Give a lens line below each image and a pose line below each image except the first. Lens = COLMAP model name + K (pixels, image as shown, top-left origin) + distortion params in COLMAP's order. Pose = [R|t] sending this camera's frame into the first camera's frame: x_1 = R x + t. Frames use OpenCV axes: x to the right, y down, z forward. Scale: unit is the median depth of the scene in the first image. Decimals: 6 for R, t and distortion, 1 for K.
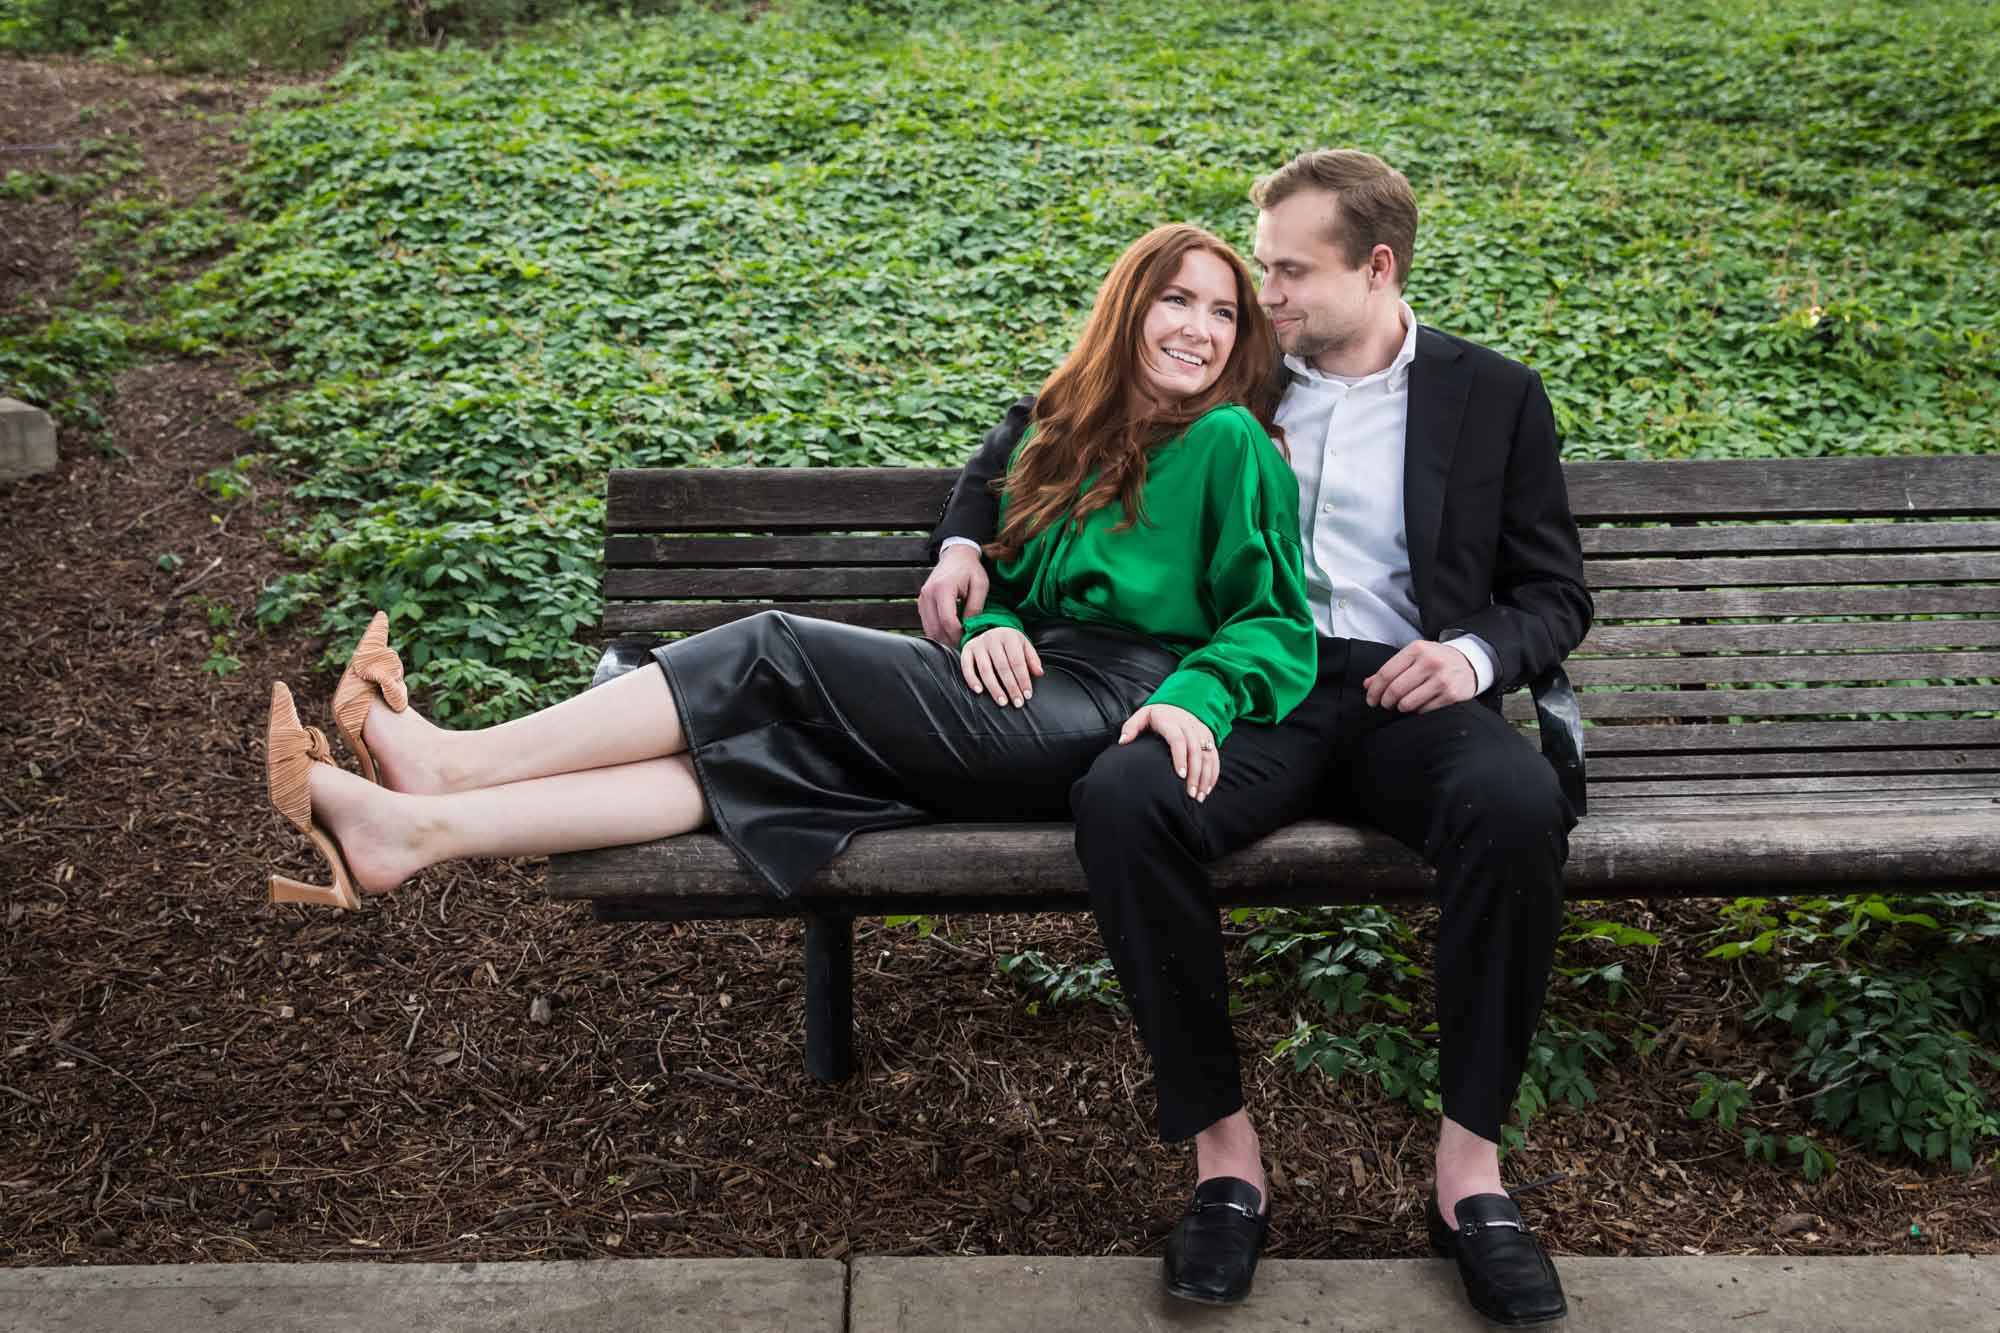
lens RADIAL K [[2081.8, 0, 1019.1], [0, 2081.8, 592.3], [0, 0, 1]] dist [0.023489, 0.000000]
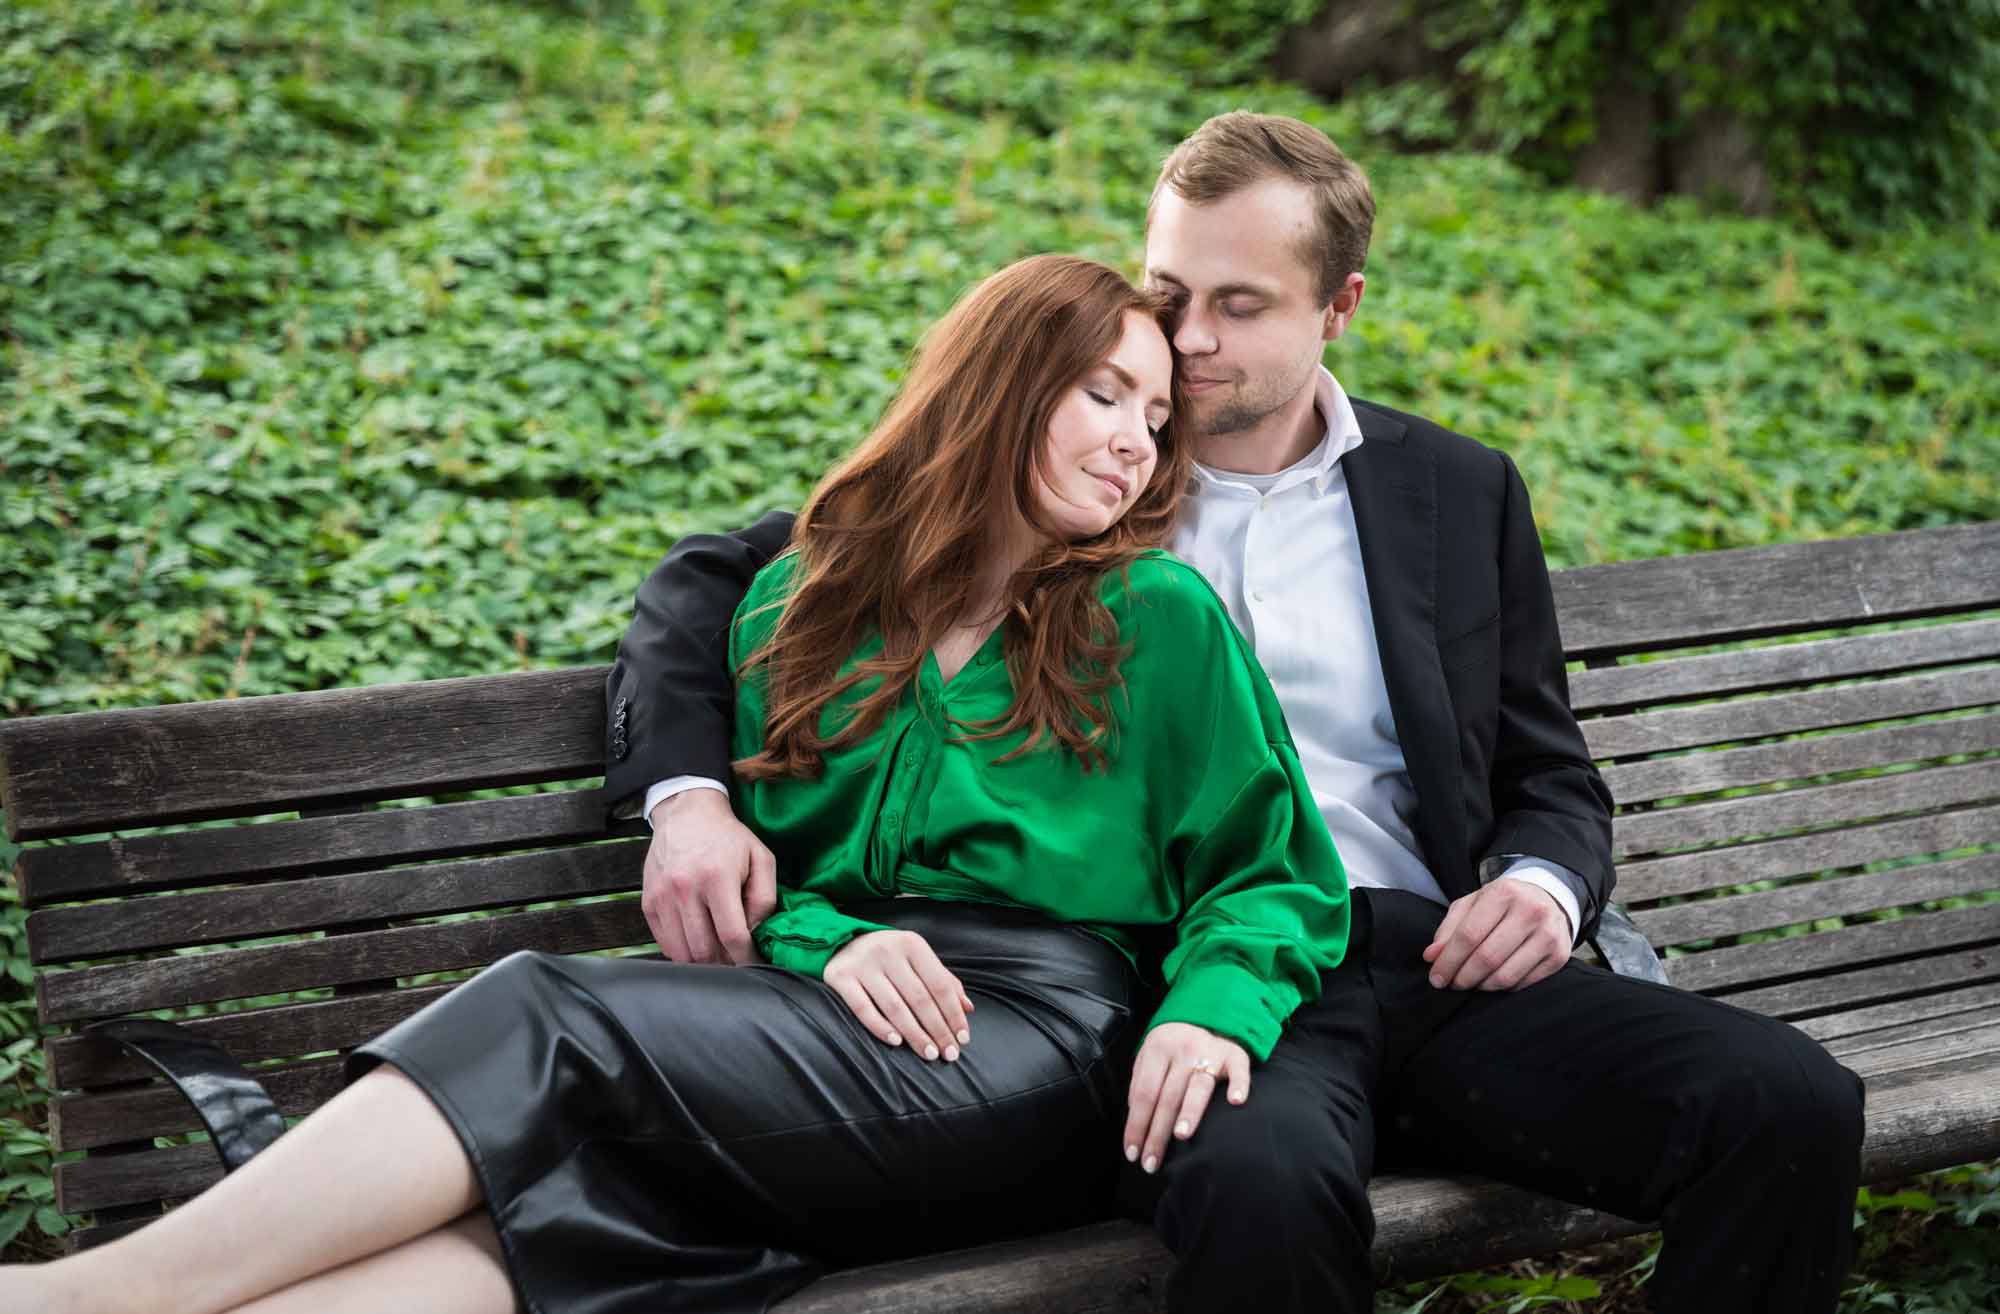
lens RADIAL K [[3708.6, 0, 1005.2], [0, 3708.6, 667.6], [0, 0, 1]] dist [0.033618, 0.000000]
pose [[0.880292, -0.083366, 0.467050, -0.415785], [0.096083, 0.995367, -0.003427, -0.046158], [-0.464600, 0.047892, 0.884224, 0.034684]]
